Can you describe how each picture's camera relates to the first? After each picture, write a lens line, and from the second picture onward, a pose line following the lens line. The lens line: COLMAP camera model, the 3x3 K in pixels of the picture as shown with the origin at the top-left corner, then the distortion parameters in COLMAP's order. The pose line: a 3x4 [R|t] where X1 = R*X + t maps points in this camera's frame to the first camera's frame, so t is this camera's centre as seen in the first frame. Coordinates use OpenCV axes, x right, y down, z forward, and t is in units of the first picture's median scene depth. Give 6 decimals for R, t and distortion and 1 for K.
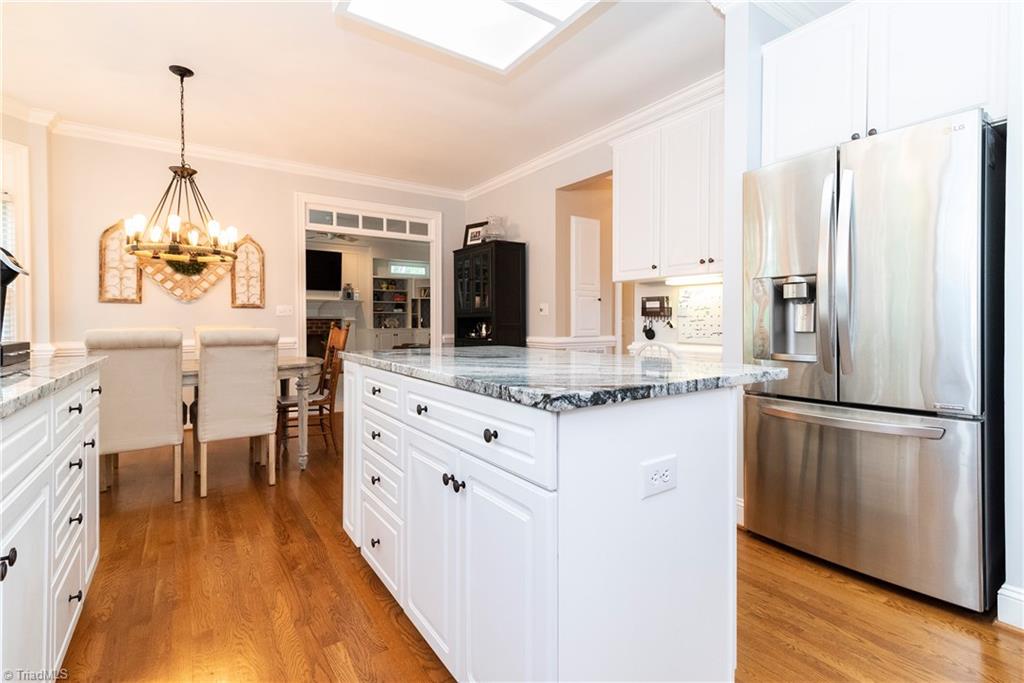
lens RADIAL K [[466.9, 0, 510.9], [0, 466.9, 333.0], [0, 0, 1]] dist [0.015918, -0.000612]
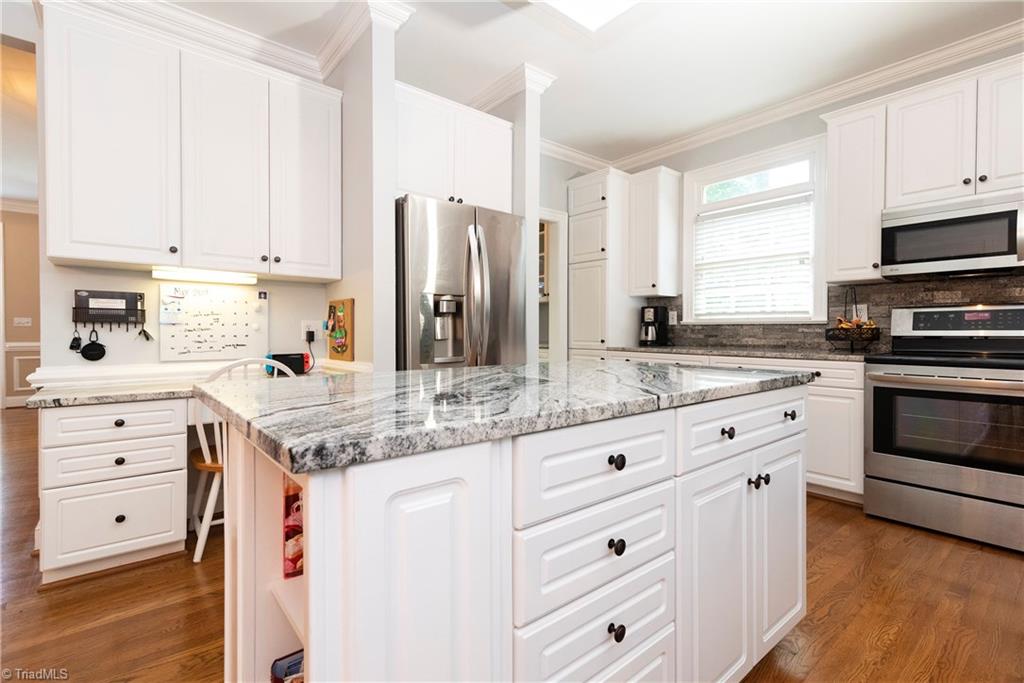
lens RADIAL K [[466.9, 0, 510.2], [0, 466.9, 336.4], [0, 0, 1]] dist [0.015918, -0.000612]
pose [[-0.096361, -0.017384, 0.995195, -0.380580], [0.024087, 0.999514, 0.019792, -0.017893], [-0.995055, 0.025879, -0.095896, 0.546337]]
